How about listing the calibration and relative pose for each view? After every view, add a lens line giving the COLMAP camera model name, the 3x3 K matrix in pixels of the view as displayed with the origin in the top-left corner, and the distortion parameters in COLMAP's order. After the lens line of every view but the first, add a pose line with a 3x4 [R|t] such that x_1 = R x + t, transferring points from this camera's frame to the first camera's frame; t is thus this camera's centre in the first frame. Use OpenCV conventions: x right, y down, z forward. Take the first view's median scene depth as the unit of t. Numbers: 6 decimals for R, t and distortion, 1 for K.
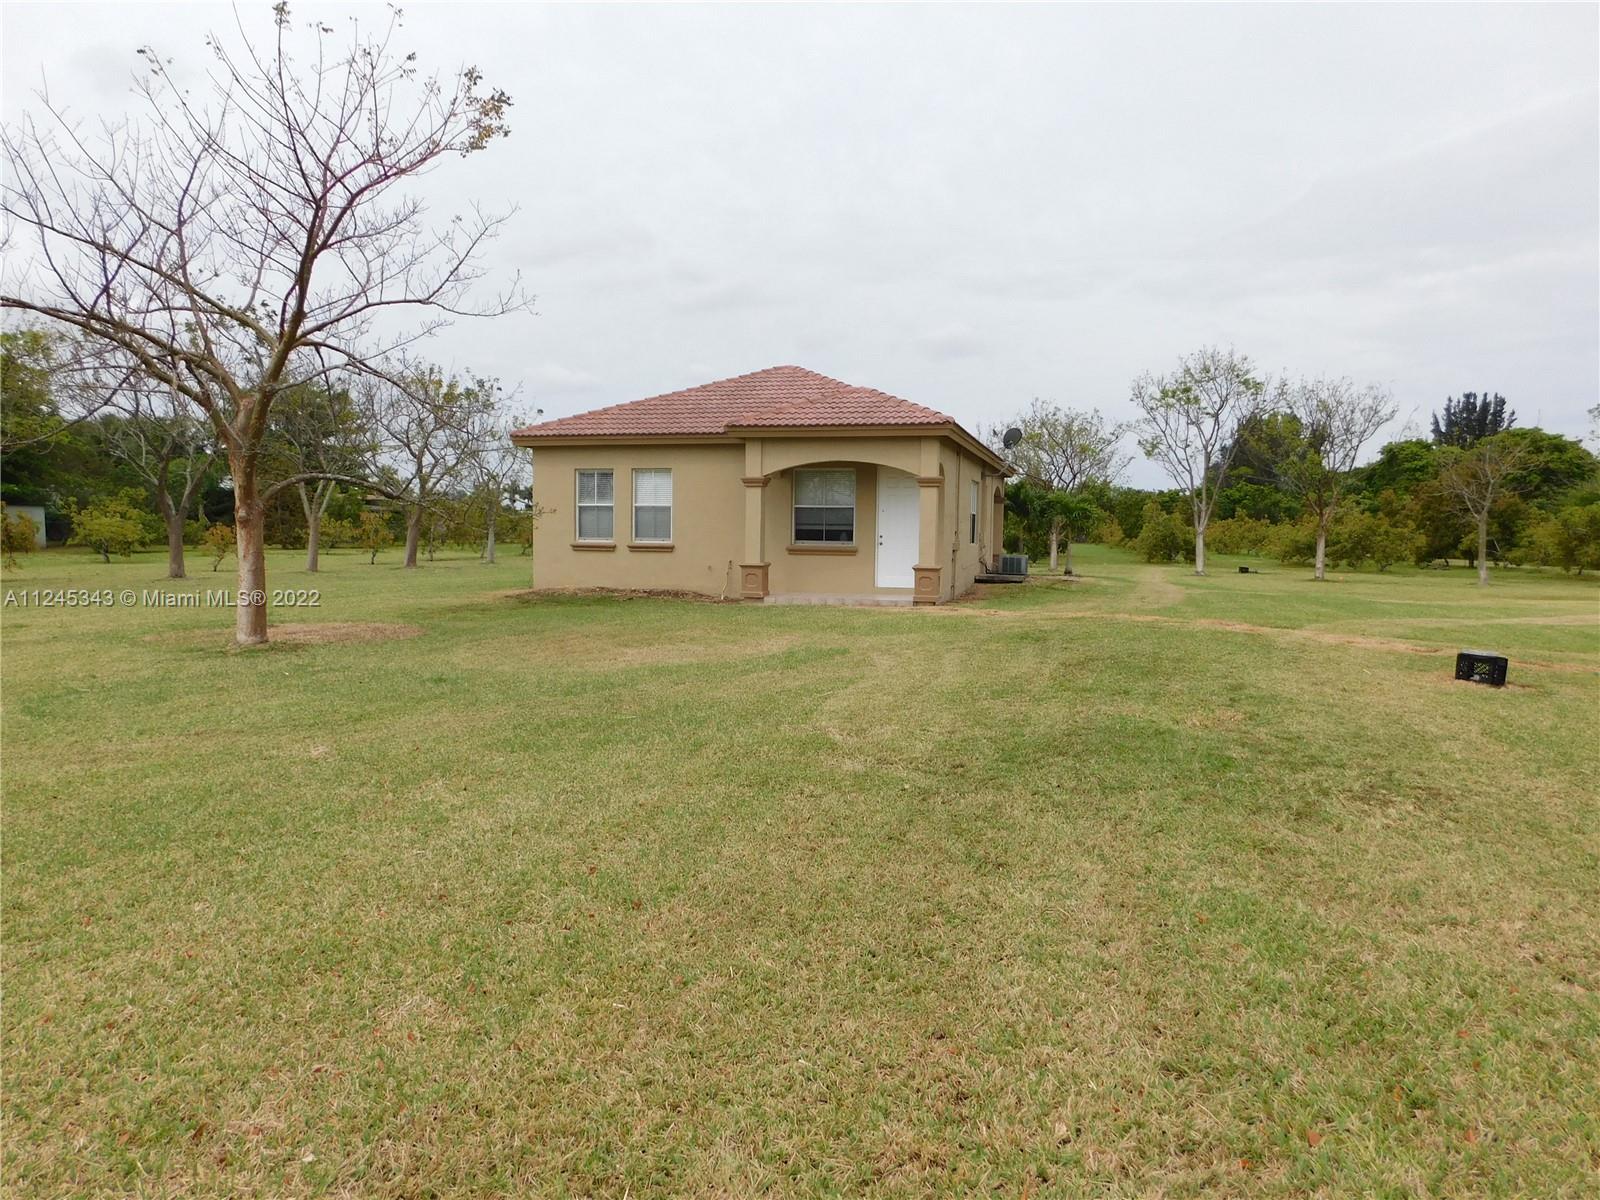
lens RADIAL K [[1063.7, 0, 797.0], [0, 1063.7, 611.8], [0, 0, 1]] dist [-0.062144, 0.054943]
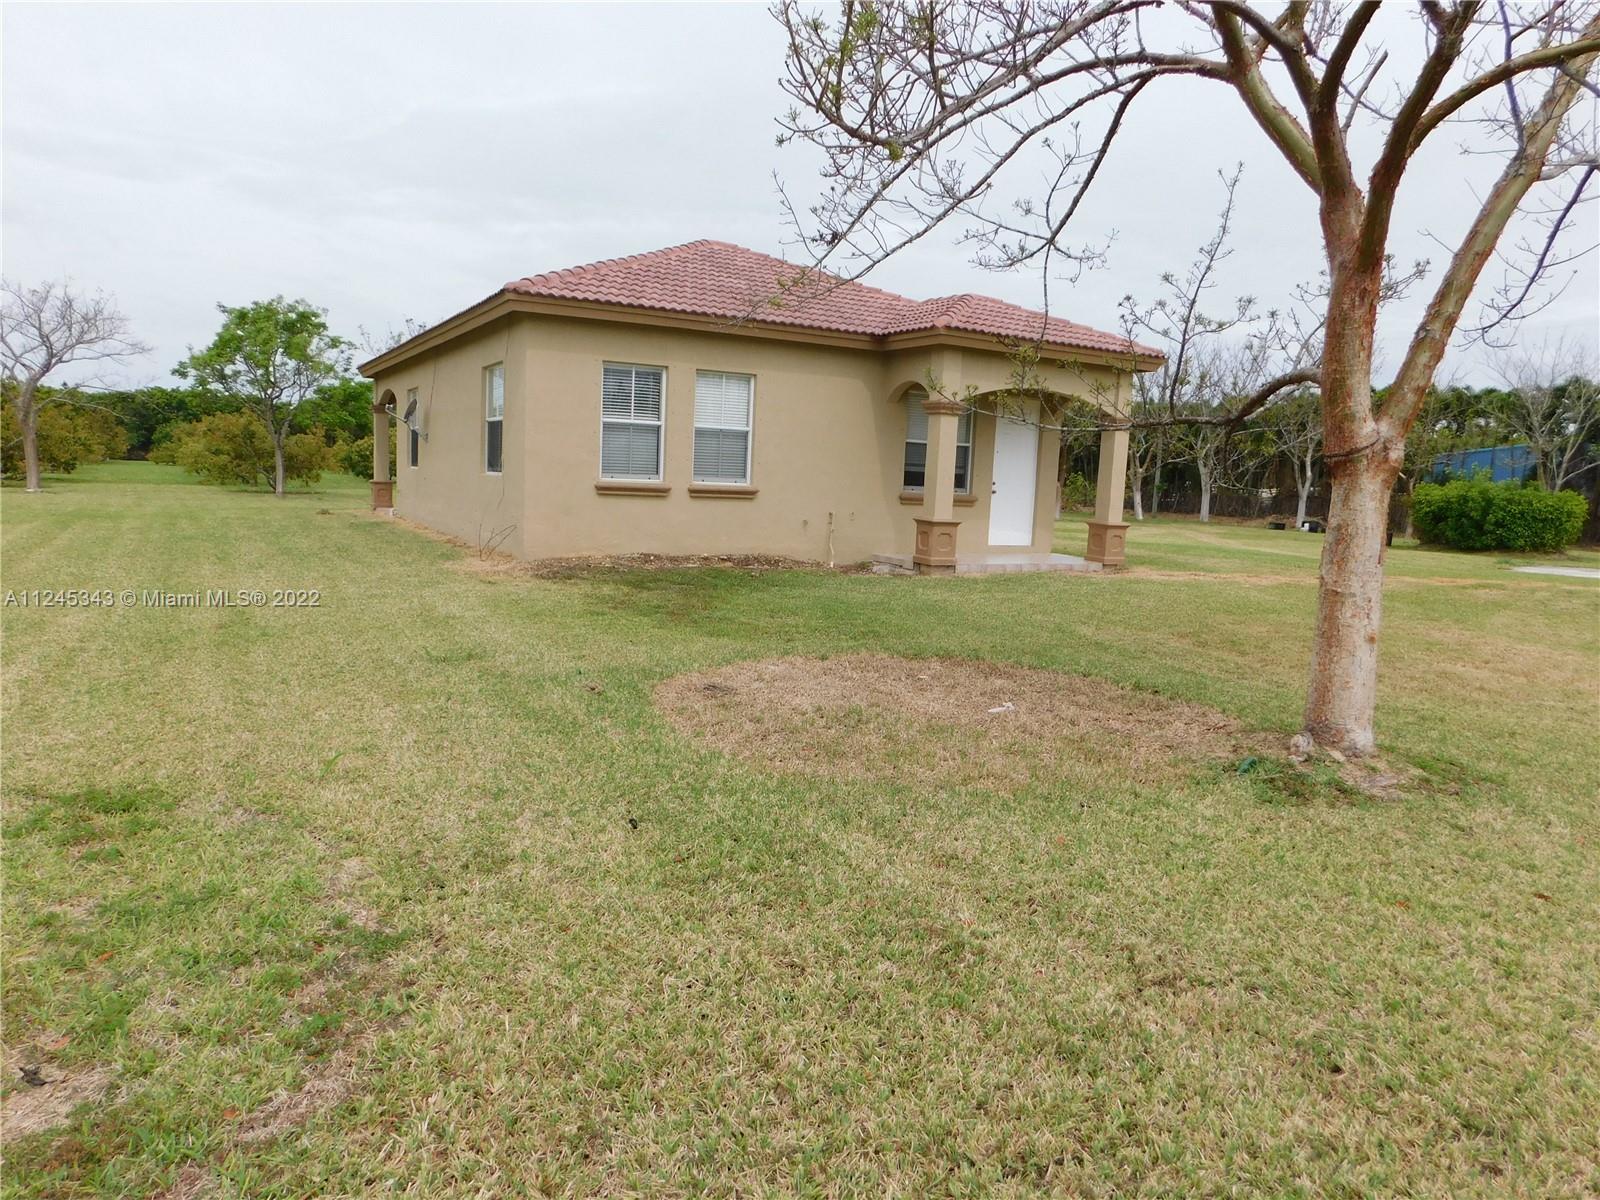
lens RADIAL K [[1063.7, 0, 799.0], [0, 1063.7, 601.8], [0, 0, 1]] dist [-0.062144, 0.054943]
pose [[0.708280, -0.066853, 0.702759, -0.493120], [0.019220, 0.996963, 0.075470, -0.035135], [-0.705670, -0.039947, 0.707414, 0.420345]]
